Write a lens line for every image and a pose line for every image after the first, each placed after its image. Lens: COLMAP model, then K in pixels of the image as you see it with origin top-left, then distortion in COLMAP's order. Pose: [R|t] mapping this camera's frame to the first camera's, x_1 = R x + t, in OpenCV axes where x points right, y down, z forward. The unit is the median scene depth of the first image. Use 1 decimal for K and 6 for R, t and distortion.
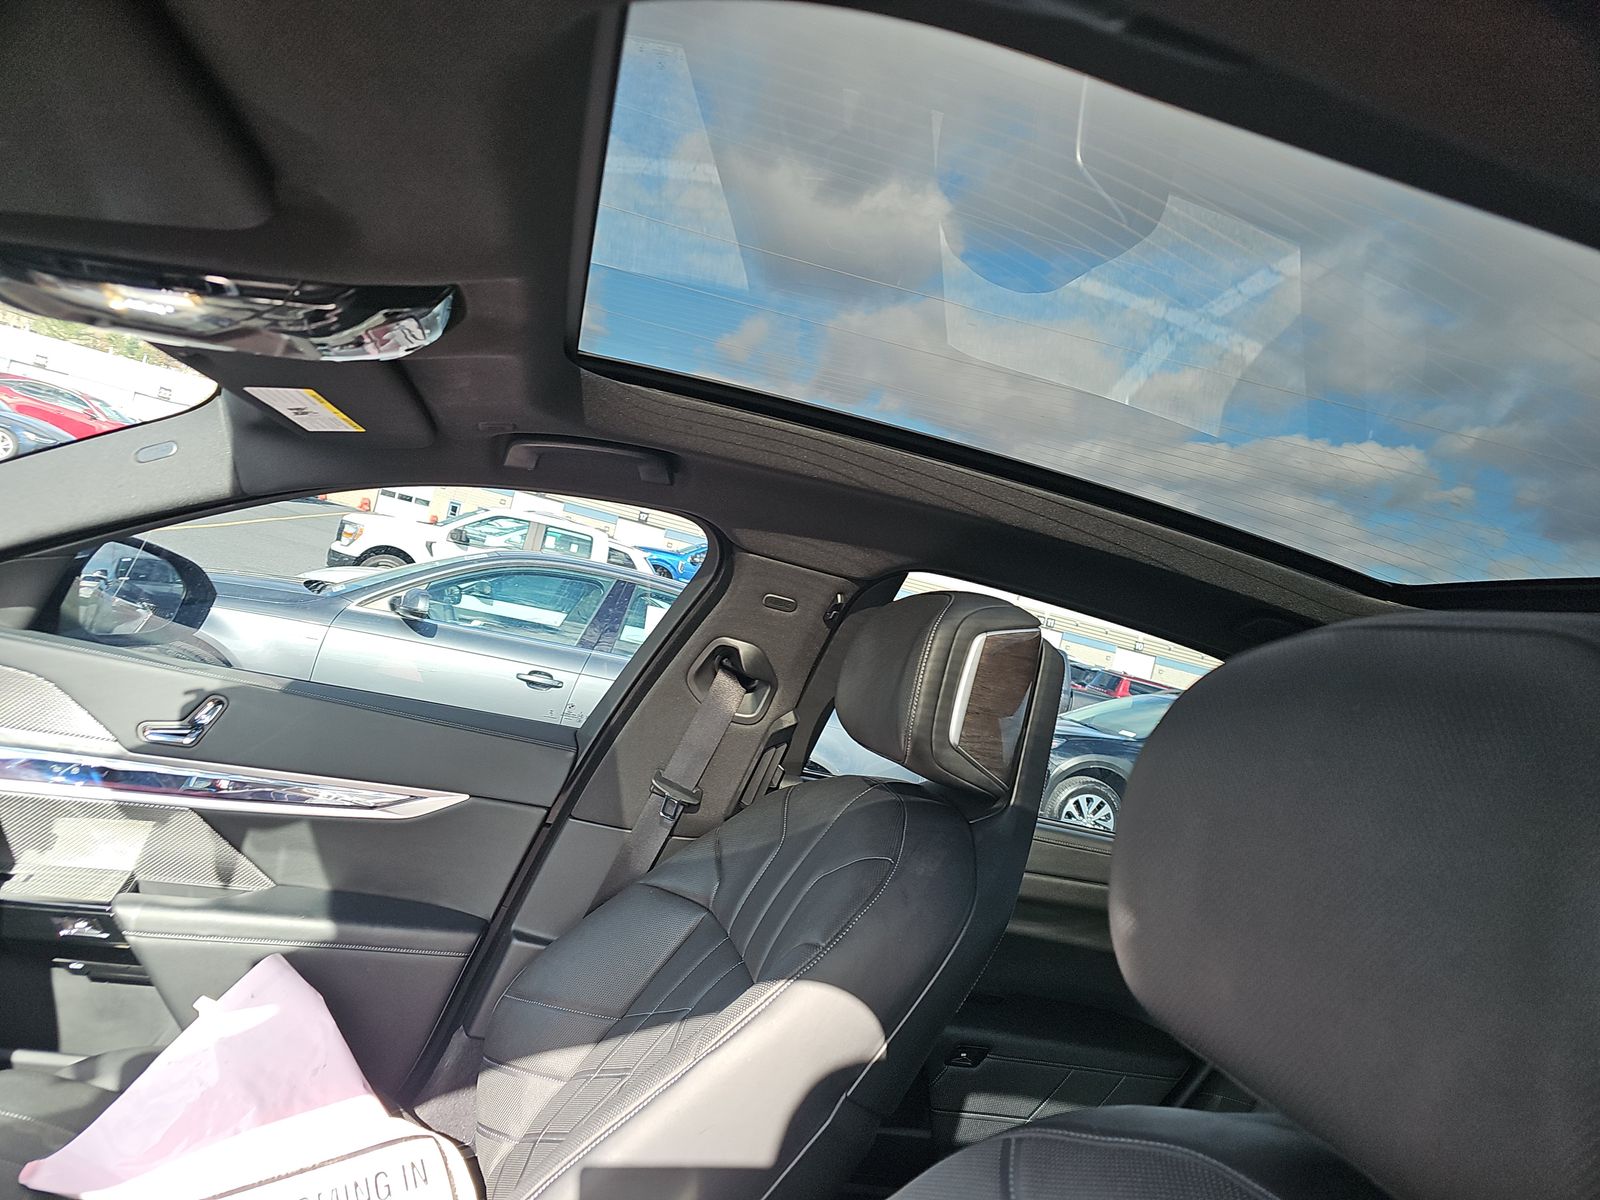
lens RADIAL K [[1067.1, 0, 809.8], [0, 1067.1, 604.2], [0, 0, 1]] dist [0.081857, -0.125293]
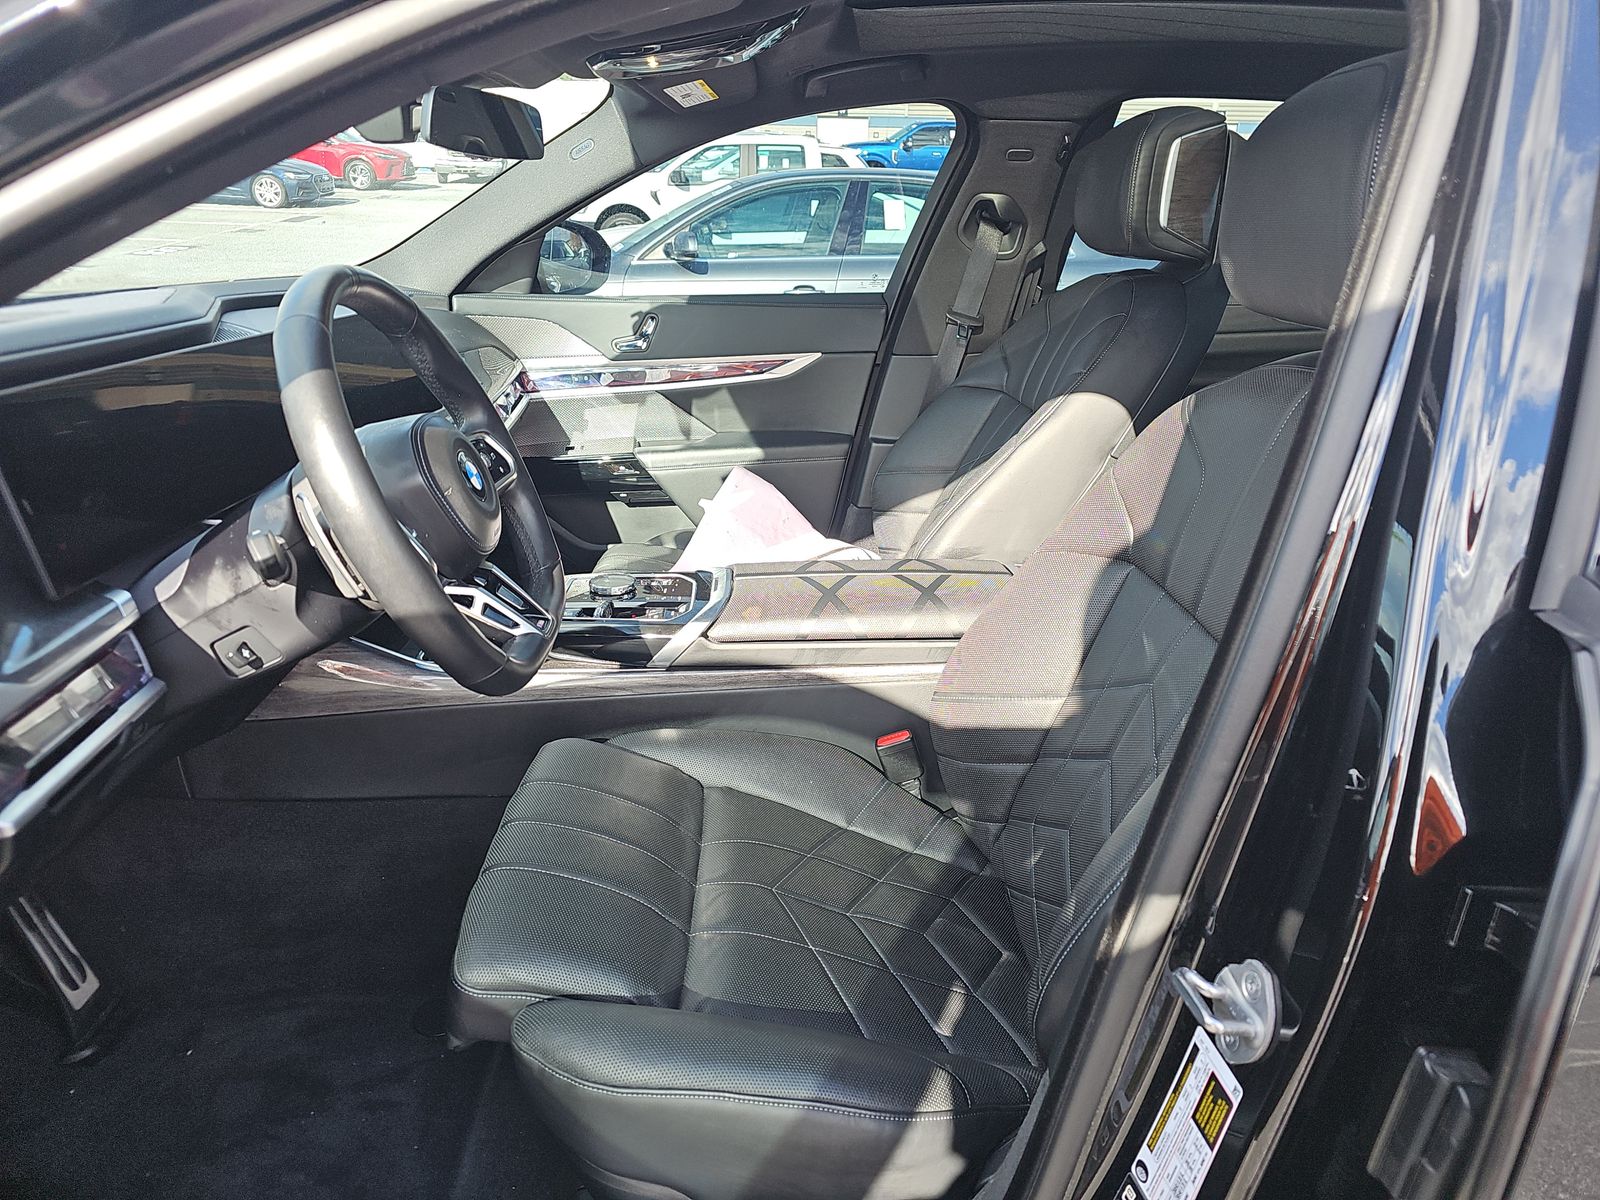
lens RADIAL K [[1067.1, 0, 809.8], [0, 1067.1, 604.2], [0, 0, 1]] dist [0.081857, -0.125293]
pose [[0.956081, -0.137914, -0.258629, -0.008195], [0.220851, 0.919100, 0.326314, 0.016185], [0.192703, -0.369101, 0.909192, -0.431156]]
